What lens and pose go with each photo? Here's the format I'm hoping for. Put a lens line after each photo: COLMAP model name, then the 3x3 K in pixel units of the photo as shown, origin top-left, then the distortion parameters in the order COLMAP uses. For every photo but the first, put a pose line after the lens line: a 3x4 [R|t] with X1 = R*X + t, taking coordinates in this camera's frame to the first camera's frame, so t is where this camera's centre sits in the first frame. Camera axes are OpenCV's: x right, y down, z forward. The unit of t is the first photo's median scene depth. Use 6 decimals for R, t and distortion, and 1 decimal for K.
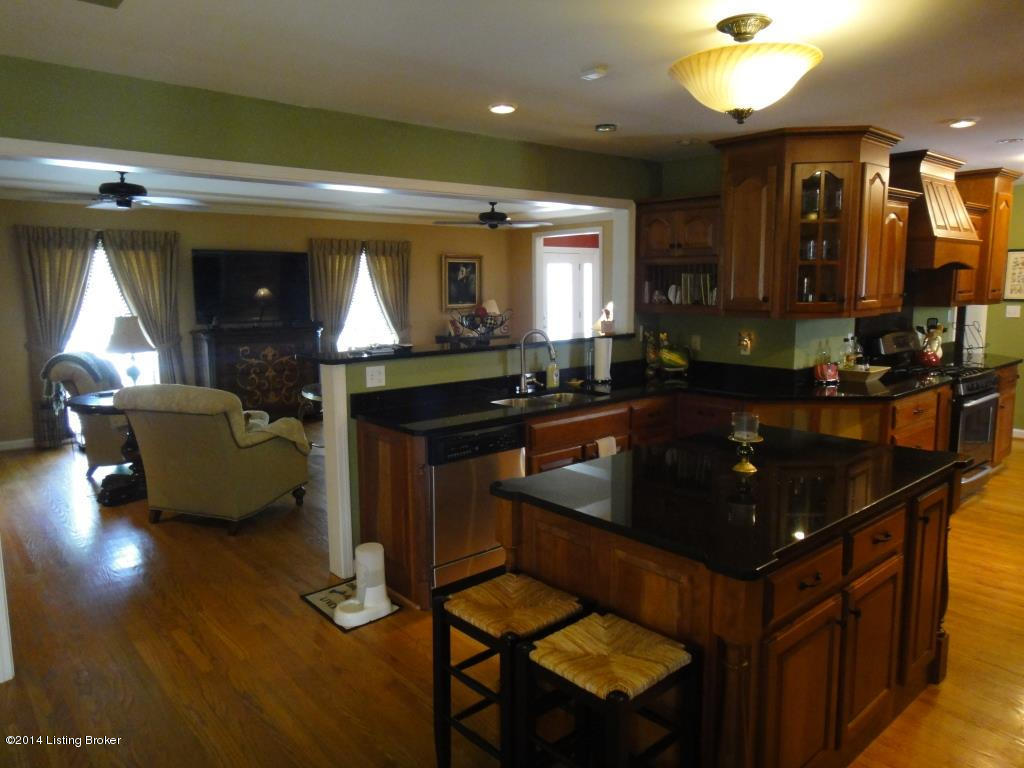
lens RADIAL K [[711.3, 0, 512.8], [0, 711.3, 379.8], [0, 0, 1]] dist [0.000833, 0.004144]
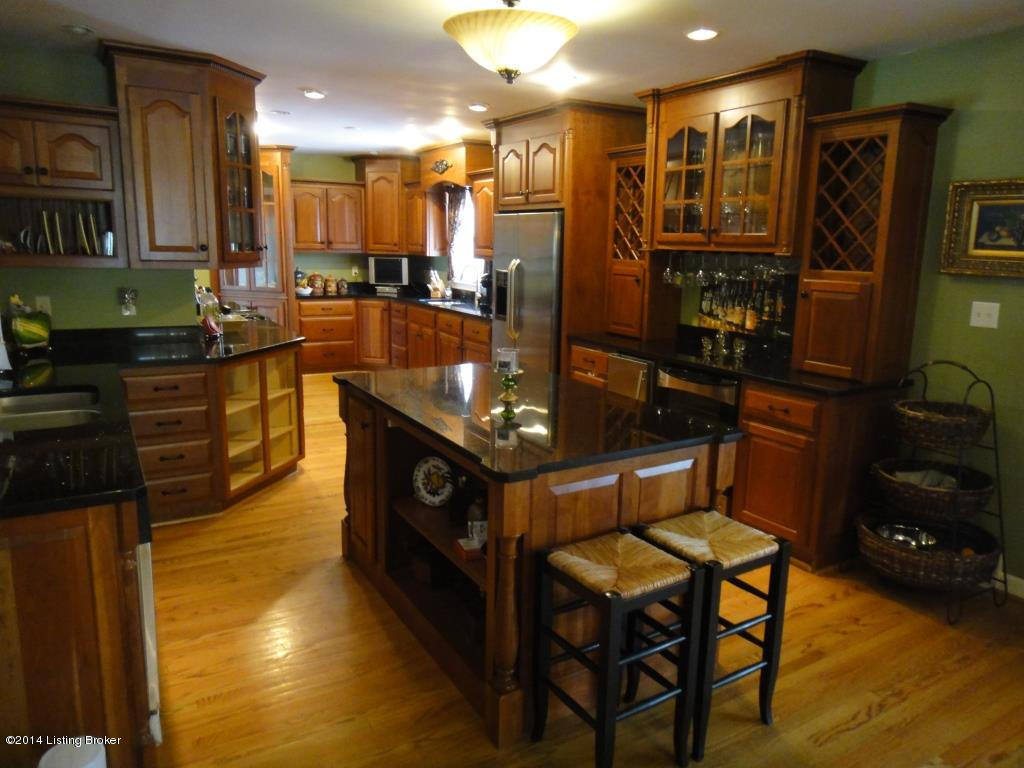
lens RADIAL K [[701.5, 0, 514.4], [0, 701.5, 384.8], [0, 0, 1]] dist [-0.005000, 0.004853]
pose [[0.182943, -0.194847, 0.963622, -0.411012], [0.109896, 0.978073, 0.176905, -0.051209], [-0.976962, 0.073535, 0.200345, 0.416872]]
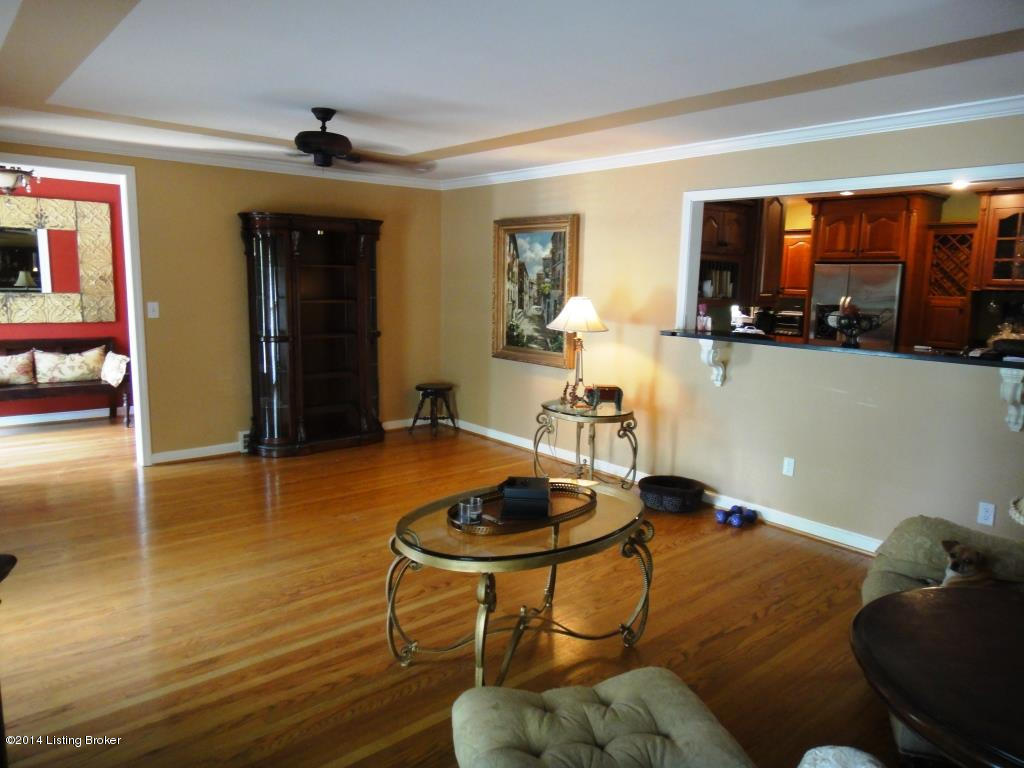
lens RADIAL K [[701.5, 0, 514.4], [0, 701.5, 384.8], [0, 0, 1]] dist [-0.005000, 0.004853]
pose [[0.014936, -0.154977, 0.987805, -0.894979], [0.116046, 0.981508, 0.152234, -0.180608], [-0.993132, 0.112357, 0.032644, 1.336531]]
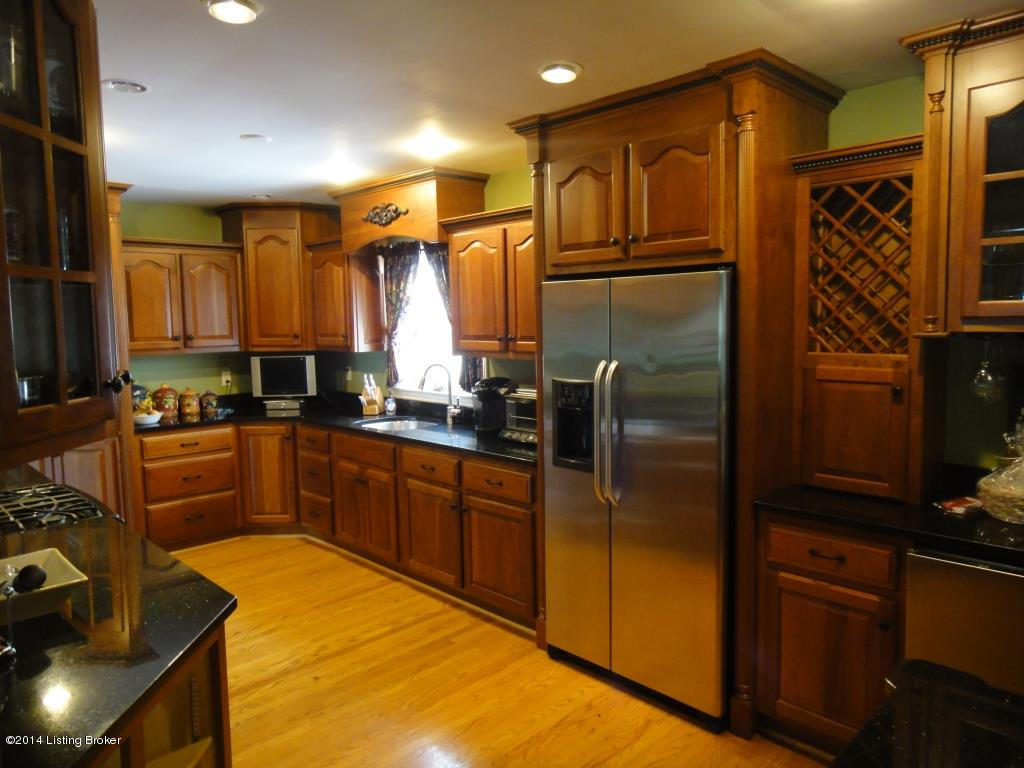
lens RADIAL K [[711.3, 0, 512.8], [0, 711.3, 379.8], [0, 0, 1]] dist [0.000833, 0.004144]
pose [[-0.055052, -0.088572, 0.994547, 0.094198], [0.150954, 0.983871, 0.095977, -0.103588], [-0.987007, 0.155415, -0.040794, 0.732877]]
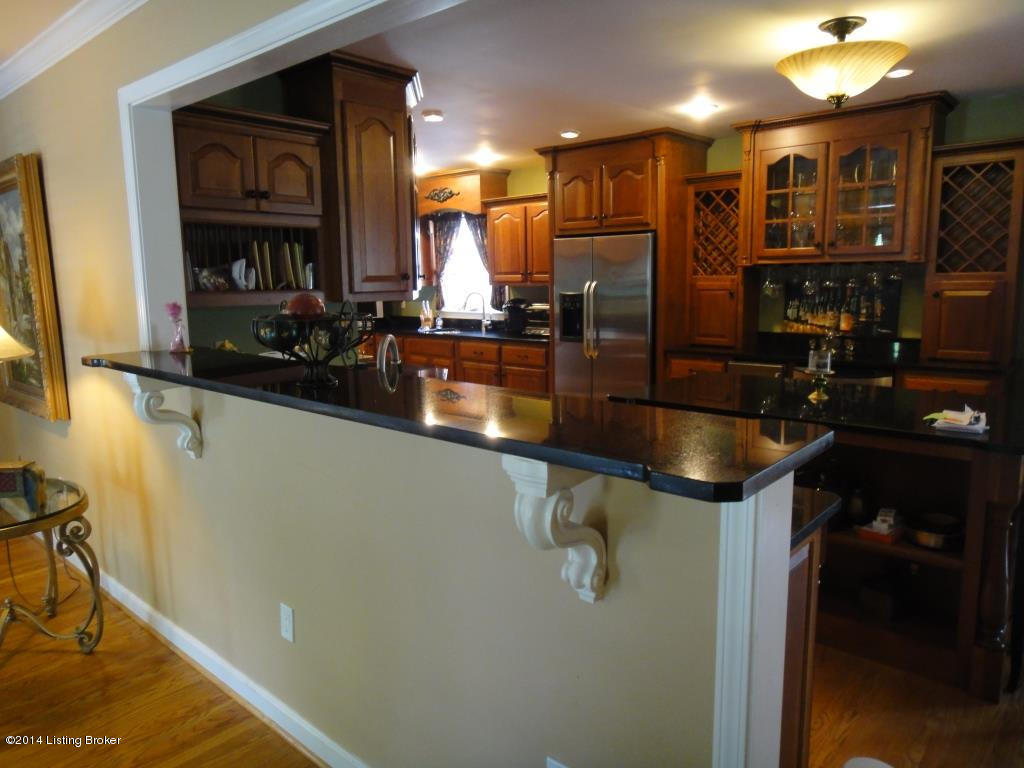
lens RADIAL K [[701.5, 0, 514.4], [0, 701.5, 384.8], [0, 0, 1]] dist [-0.005000, 0.004853]
pose [[-0.119658, -0.155091, 0.980627, -0.433577], [0.149720, 0.973609, 0.172251, -0.100031], [-0.981461, 0.167431, -0.093280, 0.882802]]
